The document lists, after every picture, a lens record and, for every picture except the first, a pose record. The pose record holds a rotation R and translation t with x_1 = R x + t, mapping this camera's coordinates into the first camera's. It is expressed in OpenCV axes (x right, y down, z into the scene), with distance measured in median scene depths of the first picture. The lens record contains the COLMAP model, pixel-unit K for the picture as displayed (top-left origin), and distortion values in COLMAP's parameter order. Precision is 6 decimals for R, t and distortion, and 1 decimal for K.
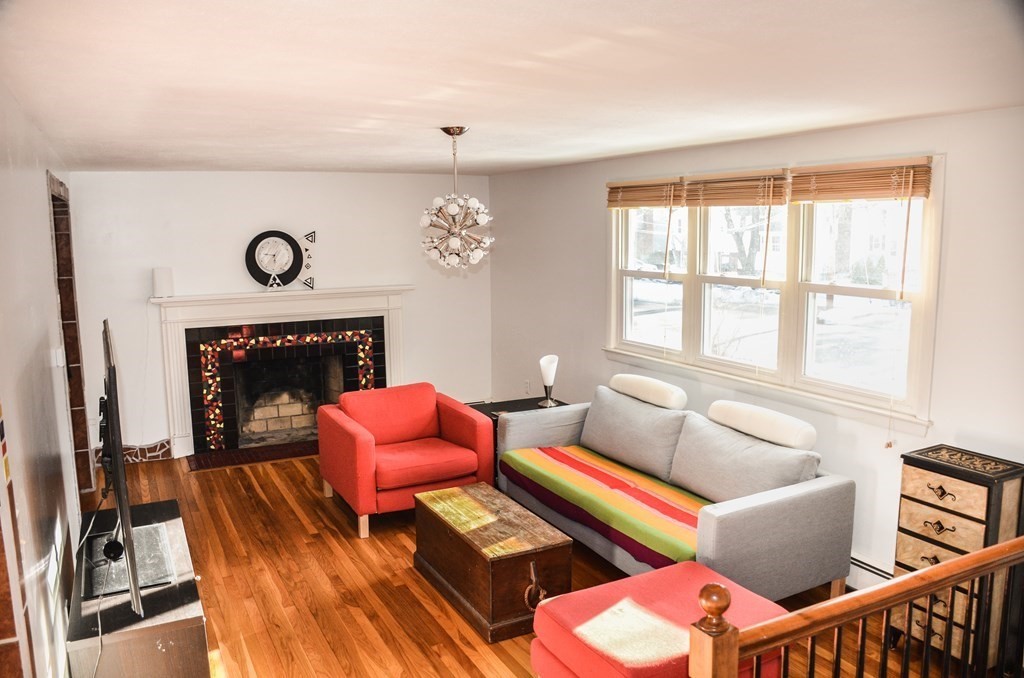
lens RADIAL K [[810.0, 0, 515.2], [0, 810.0, 335.9], [0, 0, 1]] dist [-0.147603, 0.104722]
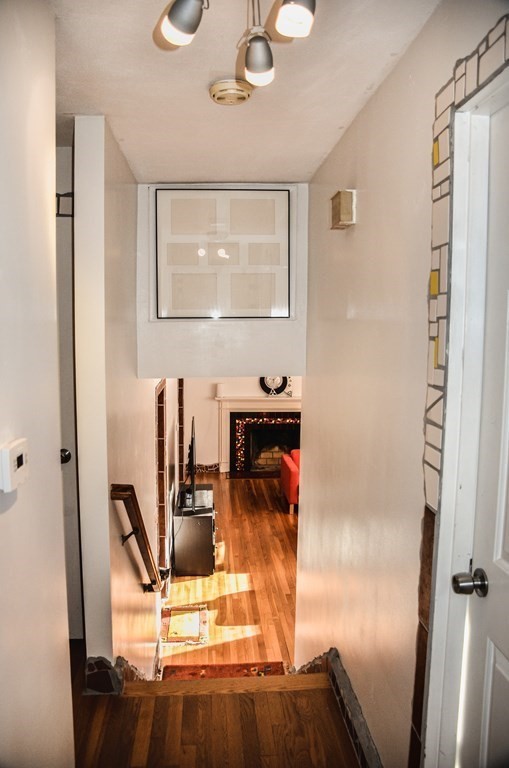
lens RADIAL K [[607.5, 0, 253.9], [0, 607.5, 383.7], [0, 0, 1]] dist [-0.147603, 0.104722]
pose [[0.921062, 0.056388, -0.385311, 0.265799], [-0.069225, 0.997410, -0.019511, -0.057779], [0.383213, 0.044644, 0.922580, -0.482214]]
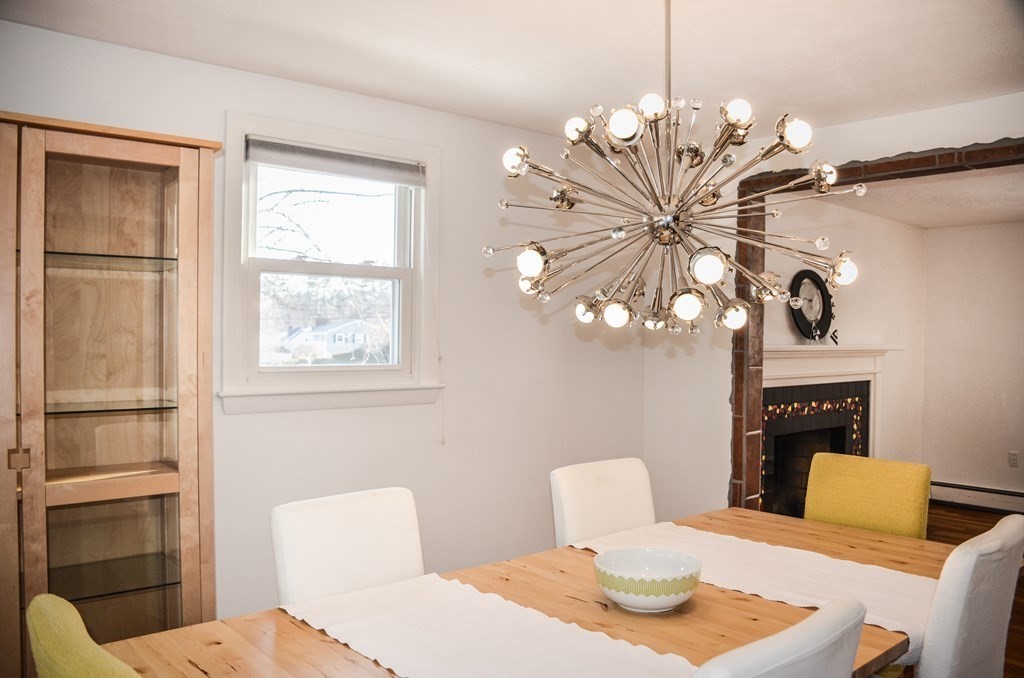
lens RADIAL K [[810.0, 0, 512.0], [0, 810.0, 339.8], [0, 0, 1]] dist [-0.147603, 0.104722]
pose [[0.972009, 0.017208, 0.234311, -0.803453], [0.013543, 0.991552, -0.129001, 0.038494], [-0.234551, 0.128564, 0.963565, 0.310550]]
